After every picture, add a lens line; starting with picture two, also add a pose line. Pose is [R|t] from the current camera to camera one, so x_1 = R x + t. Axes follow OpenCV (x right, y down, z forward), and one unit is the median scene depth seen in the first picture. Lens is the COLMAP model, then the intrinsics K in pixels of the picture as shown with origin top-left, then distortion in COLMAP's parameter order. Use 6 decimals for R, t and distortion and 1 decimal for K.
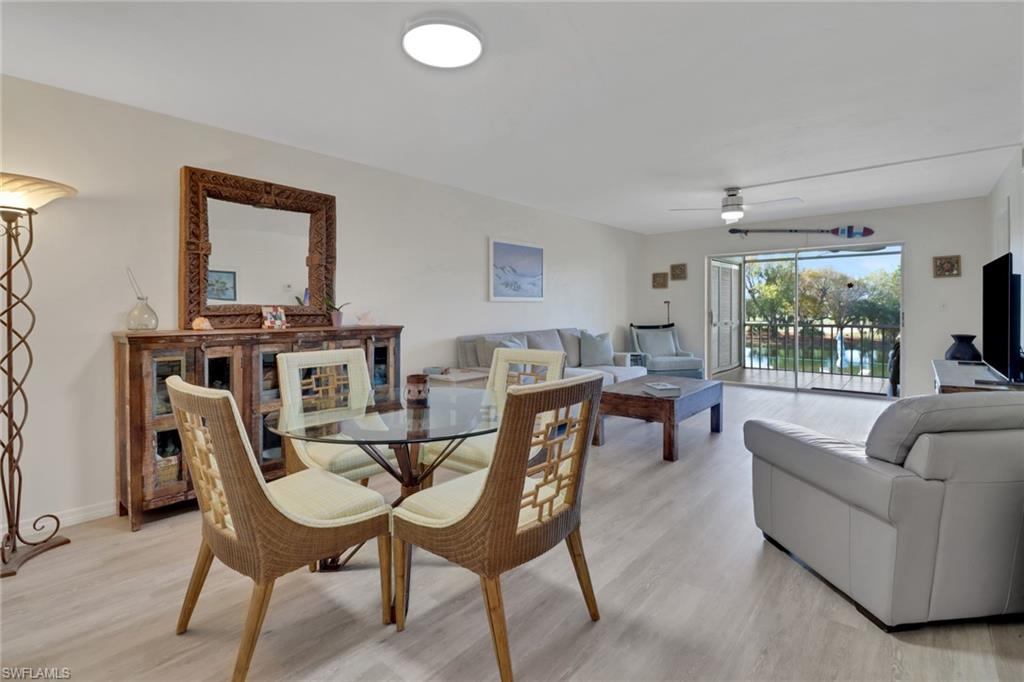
lens RADIAL K [[500.3, 0, 538.5], [0, 500.3, 312.4], [0, 0, 1]] dist [-0.012383, -0.007903]
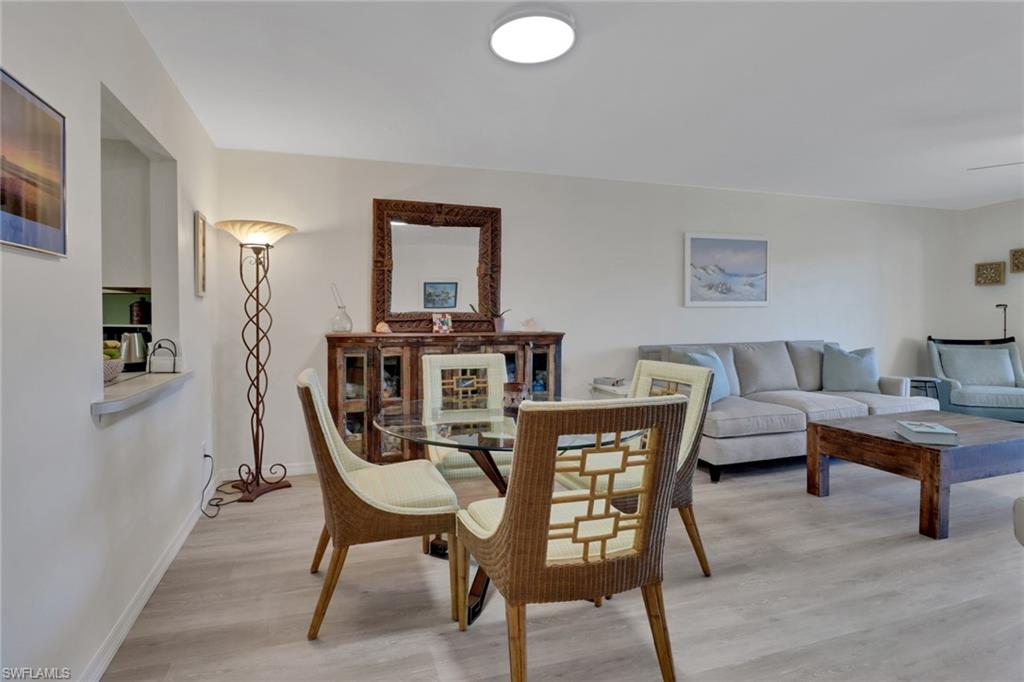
lens RADIAL K [[521.7, 0, 499.0], [0, 521.7, 321.9], [0, 0, 1]] dist [-0.015516, -0.003778]
pose [[0.815432, 0.007657, -0.578802, 0.283280], [-0.004298, 0.999965, 0.007173, -0.001296], [0.578837, -0.003361, 0.815436, 0.126040]]
